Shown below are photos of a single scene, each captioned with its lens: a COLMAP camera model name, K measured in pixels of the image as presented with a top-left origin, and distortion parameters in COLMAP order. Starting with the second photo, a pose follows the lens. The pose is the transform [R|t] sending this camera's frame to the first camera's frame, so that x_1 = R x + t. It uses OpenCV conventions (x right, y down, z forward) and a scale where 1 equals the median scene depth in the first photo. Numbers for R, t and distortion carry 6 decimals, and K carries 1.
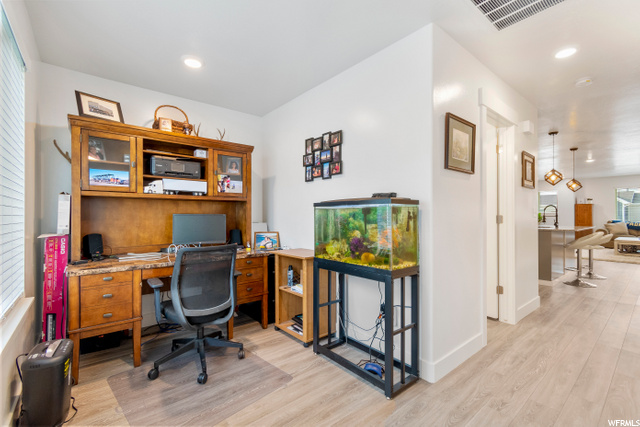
lens RADIAL K [[282.5, 0, 318.2], [0, 282.5, 211.9], [0, 0, 1]] dist [0.002270, 0.000210]
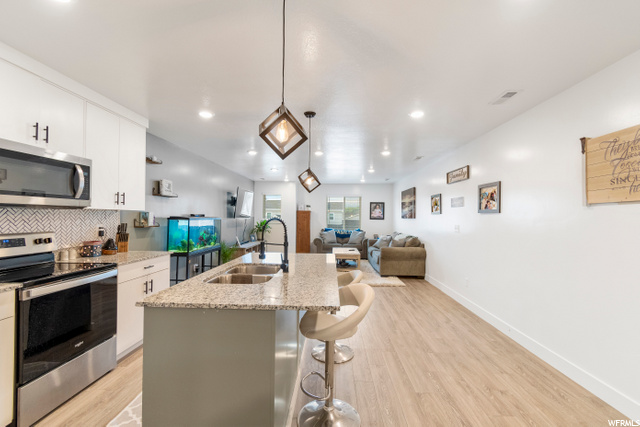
lens RADIAL K [[282.5, 0, 319.7], [0, 282.5, 212.6], [0, 0, 1]] dist [0.002270, 0.000210]
pose [[0.666076, 0.014746, 0.745738, 0.300818], [-0.014185, 0.999874, -0.007101, -0.017027], [-0.745749, -0.005849, 0.666201, 0.364635]]
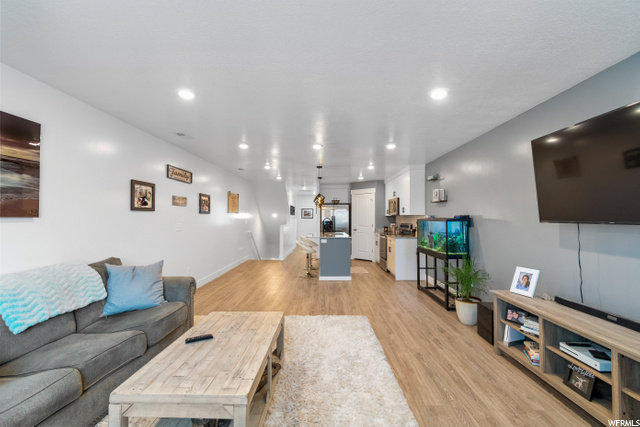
lens RADIAL K [[282.5, 0, 319.7], [0, 282.5, 214.3], [0, 0, 1]] dist [0.002270, 0.000210]
pose [[-0.646035, -0.015663, -0.763147, 1.572823], [0.002657, 0.999737, -0.022768, 0.000232], [0.763304, -0.016736, -0.645823, 1.484213]]
